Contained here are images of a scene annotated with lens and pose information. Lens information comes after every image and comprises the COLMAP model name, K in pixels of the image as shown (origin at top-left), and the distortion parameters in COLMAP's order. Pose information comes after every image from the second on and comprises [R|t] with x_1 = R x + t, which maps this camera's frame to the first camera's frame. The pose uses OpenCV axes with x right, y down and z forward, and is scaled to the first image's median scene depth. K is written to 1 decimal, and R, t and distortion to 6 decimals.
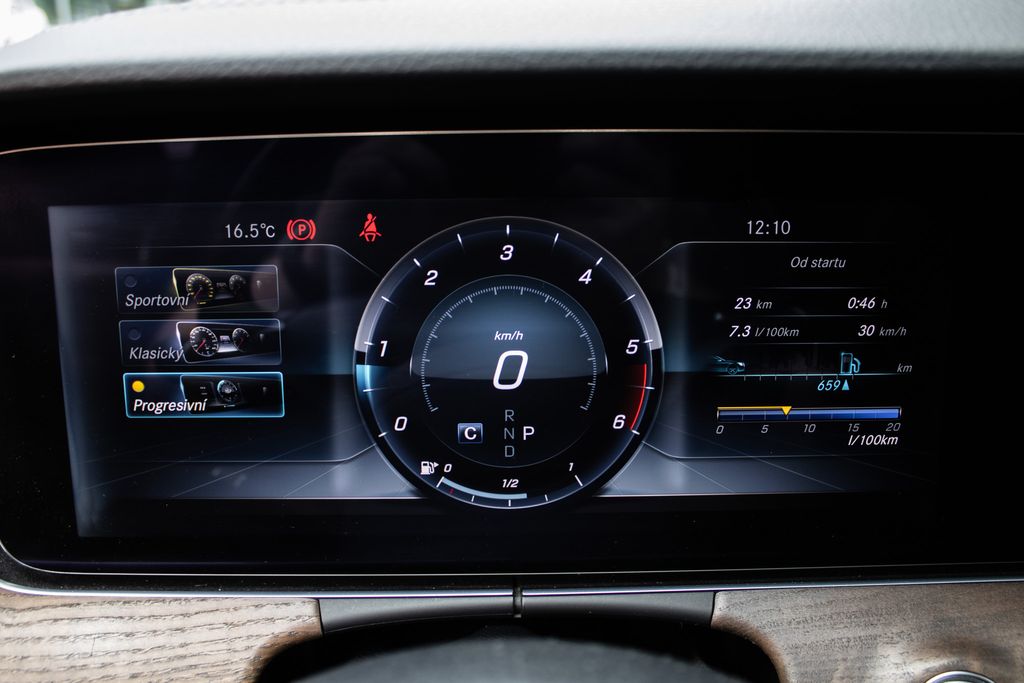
lens RADIAL K [[1077.4, 0, 508.1], [0, 1077.4, 348.9], [0, 0, 1]] dist [-0.056655, 0.000000]
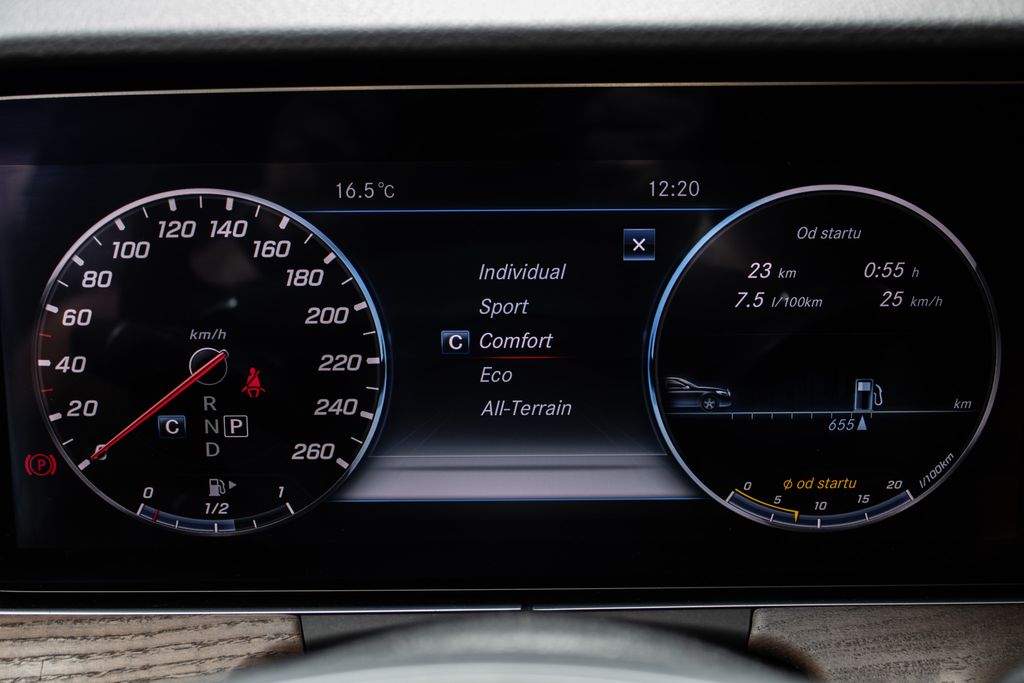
lens RADIAL K [[1389.4, 0, 516.6], [0, 1389.4, 338.4], [0, 0, 1]] dist [0.035535, 0.000000]
pose [[0.999999, 0.001168, -0.000808, 0.001061], [-0.001167, 0.999999, 0.000839, 0.005576], [0.000809, -0.000838, 0.999999, -0.143194]]
